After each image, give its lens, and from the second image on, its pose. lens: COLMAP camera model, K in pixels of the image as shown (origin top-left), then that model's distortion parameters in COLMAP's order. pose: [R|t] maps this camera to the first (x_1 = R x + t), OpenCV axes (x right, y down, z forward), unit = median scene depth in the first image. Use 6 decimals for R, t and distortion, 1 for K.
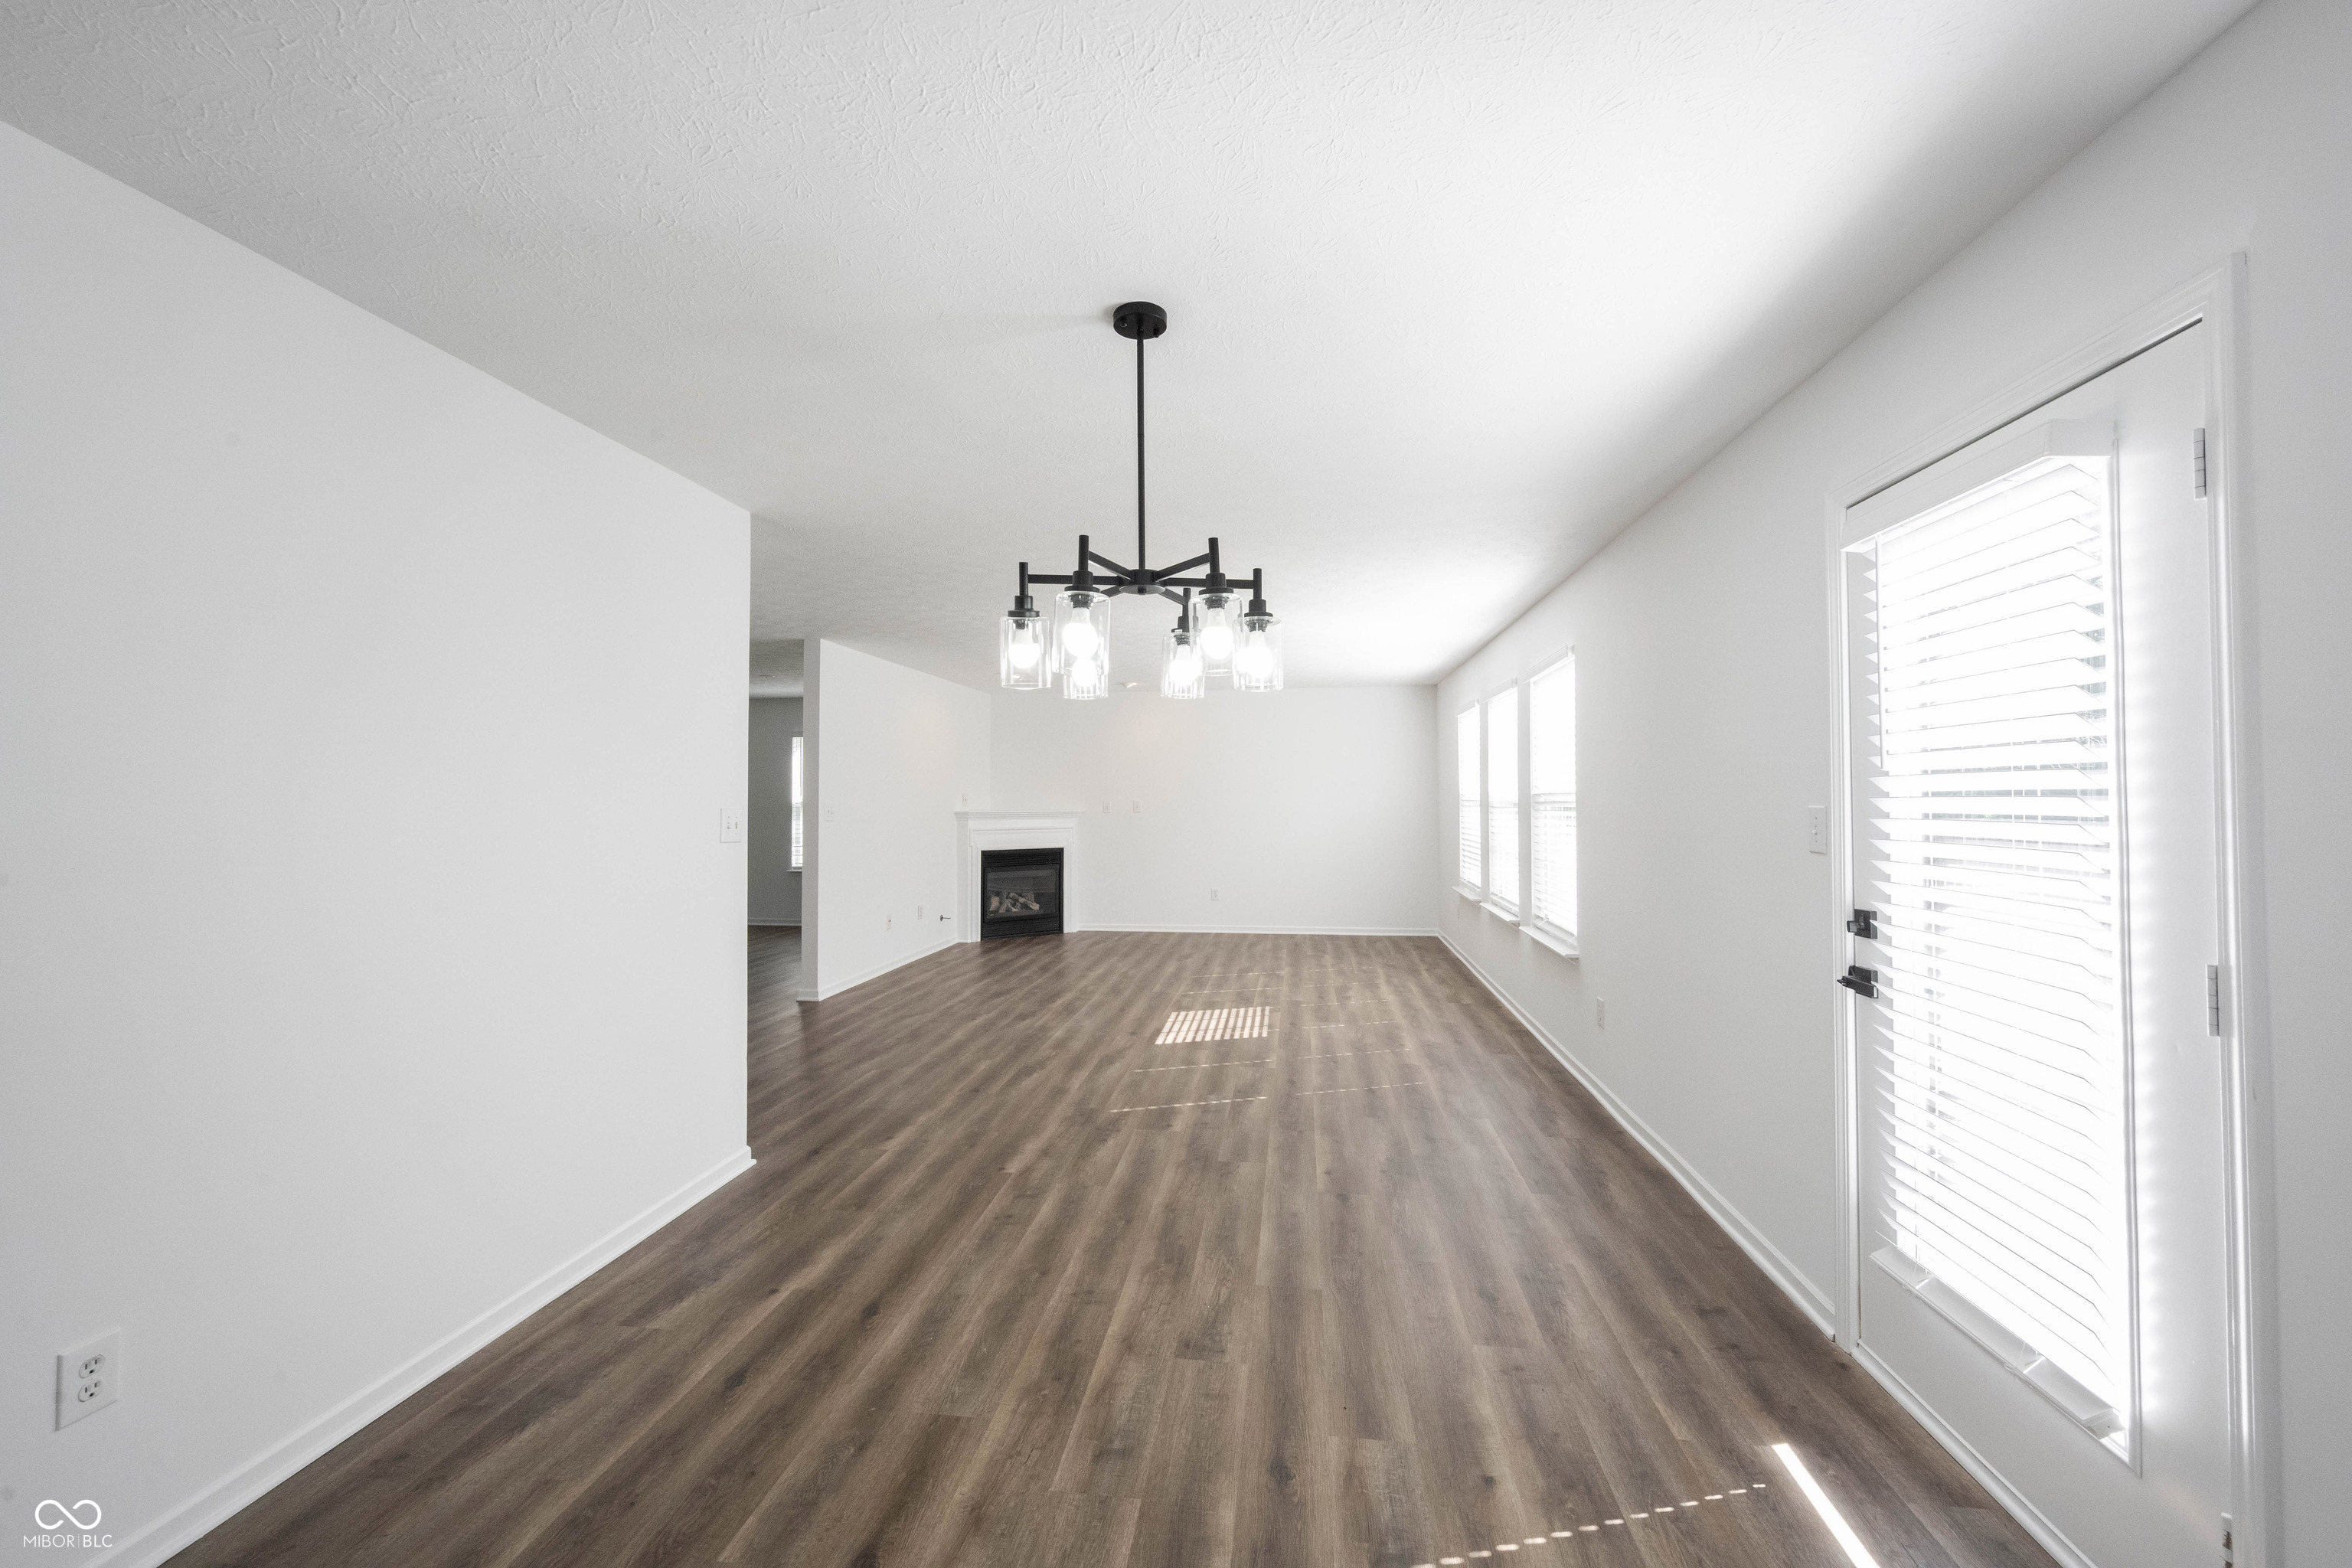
lens RADIAL K [[925.3, 0, 1171.5], [0, 925.3, 777.1], [0, 0, 1]] dist [-0.002465, 0.000101]
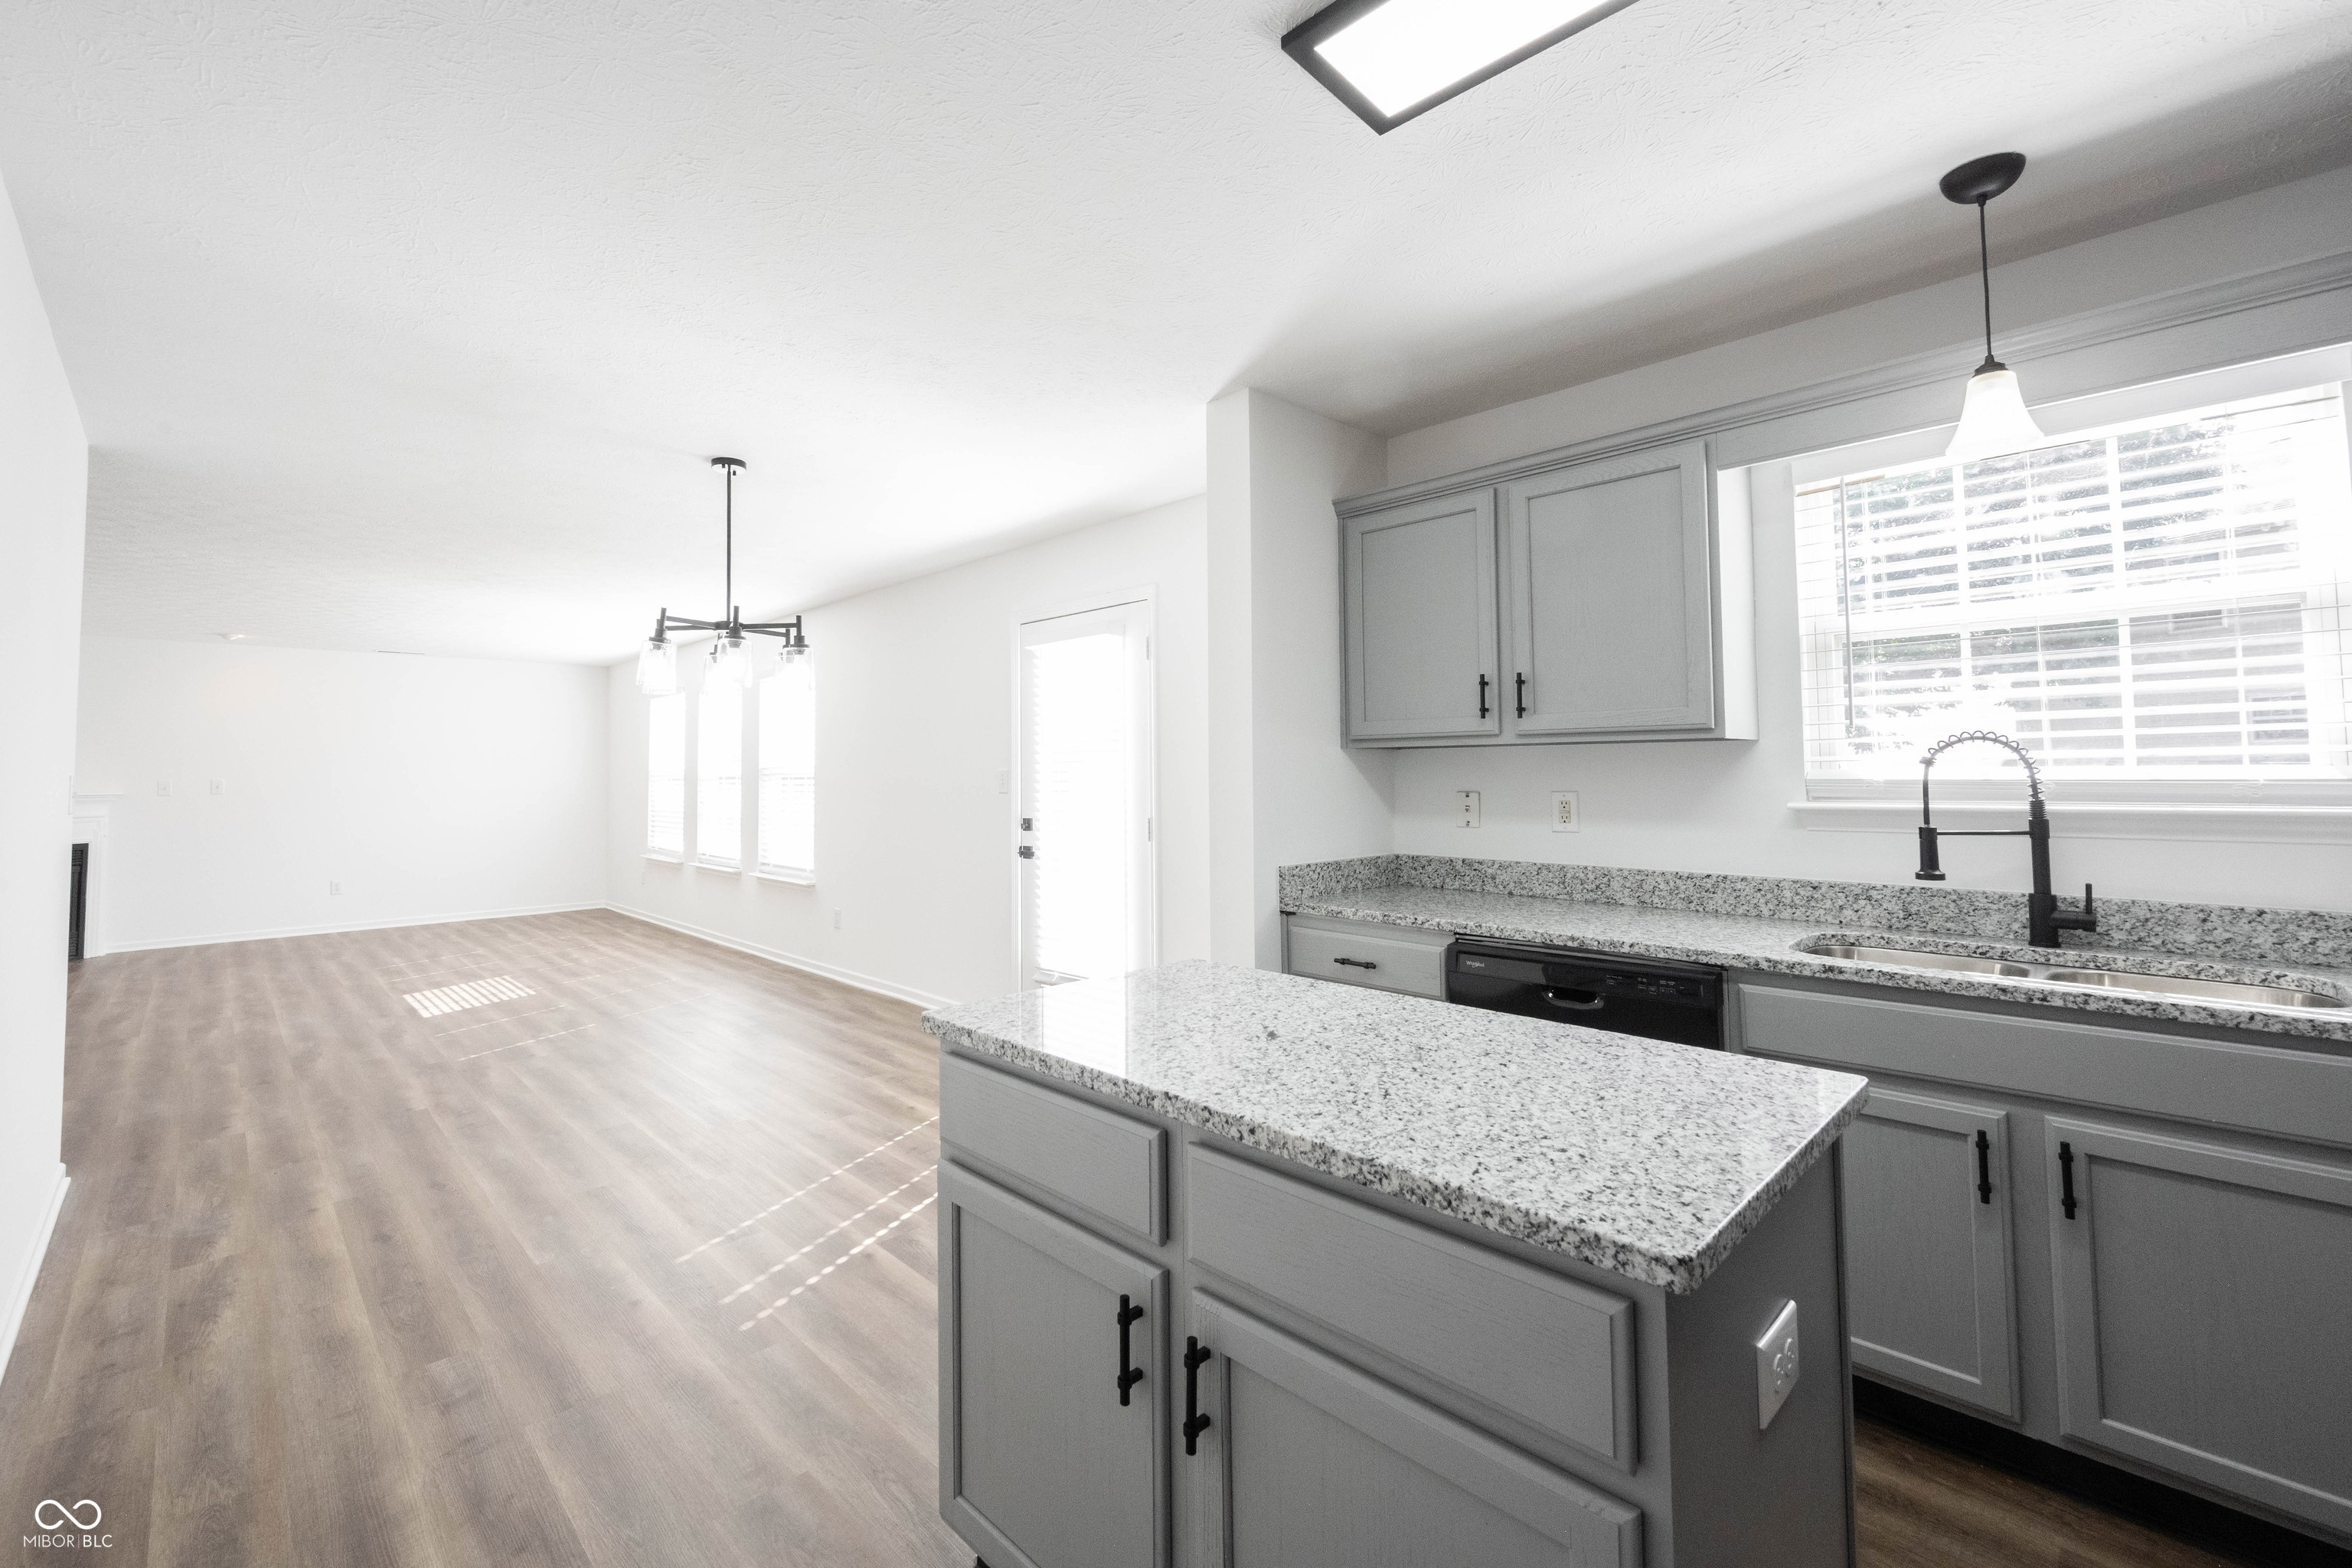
lens RADIAL K [[984.0, 0, 1088.8], [0, 984.0, 732.2], [0, 0, 1]] dist [0.001549, 0.000308]
pose [[0.645784, 0.030857, 0.762896, -0.433053], [-0.010408, 0.999446, -0.031614, 0.008804], [-0.763449, 0.012476, 0.645748, -0.273639]]
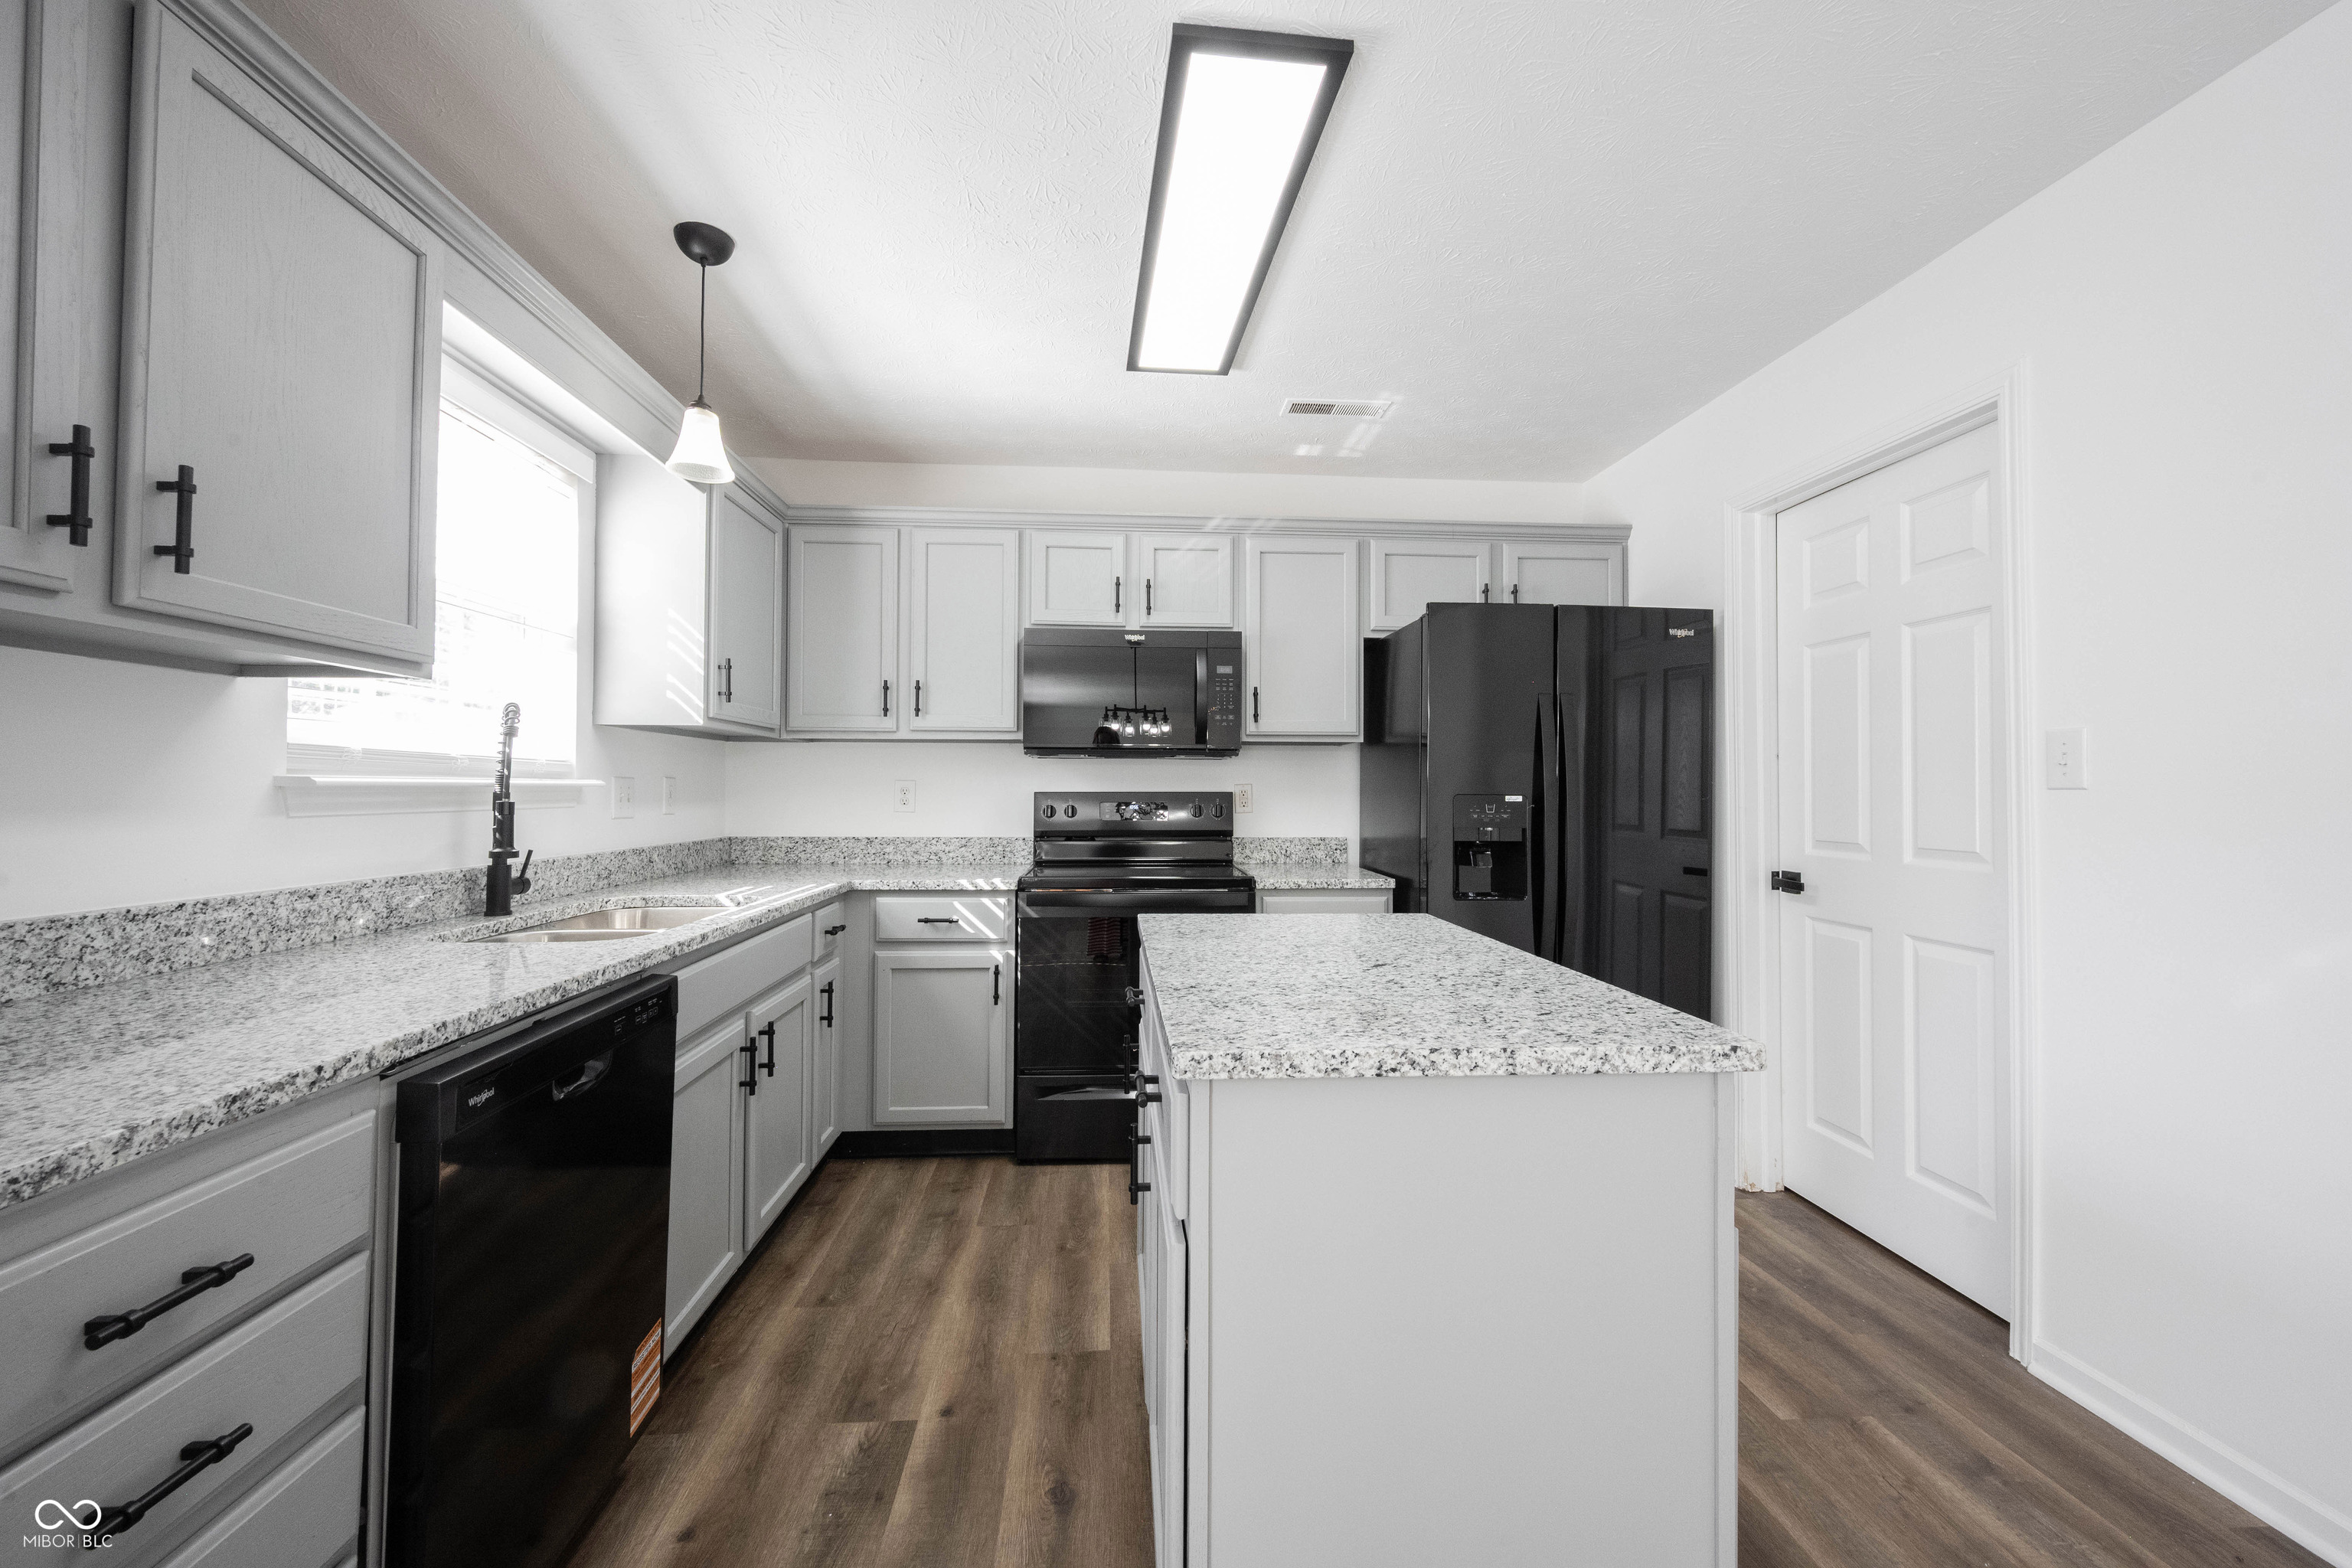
lens RADIAL K [[925.3, 0, 1171.5], [0, 925.3, 777.1], [0, 0, 1]] dist [-0.002465, 0.000101]
pose [[-0.977823, -0.004485, -0.209386, 0.005566], [0.003500, 0.999281, -0.037750, 0.042399], [0.209405, -0.037646, -0.977104, 0.209957]]
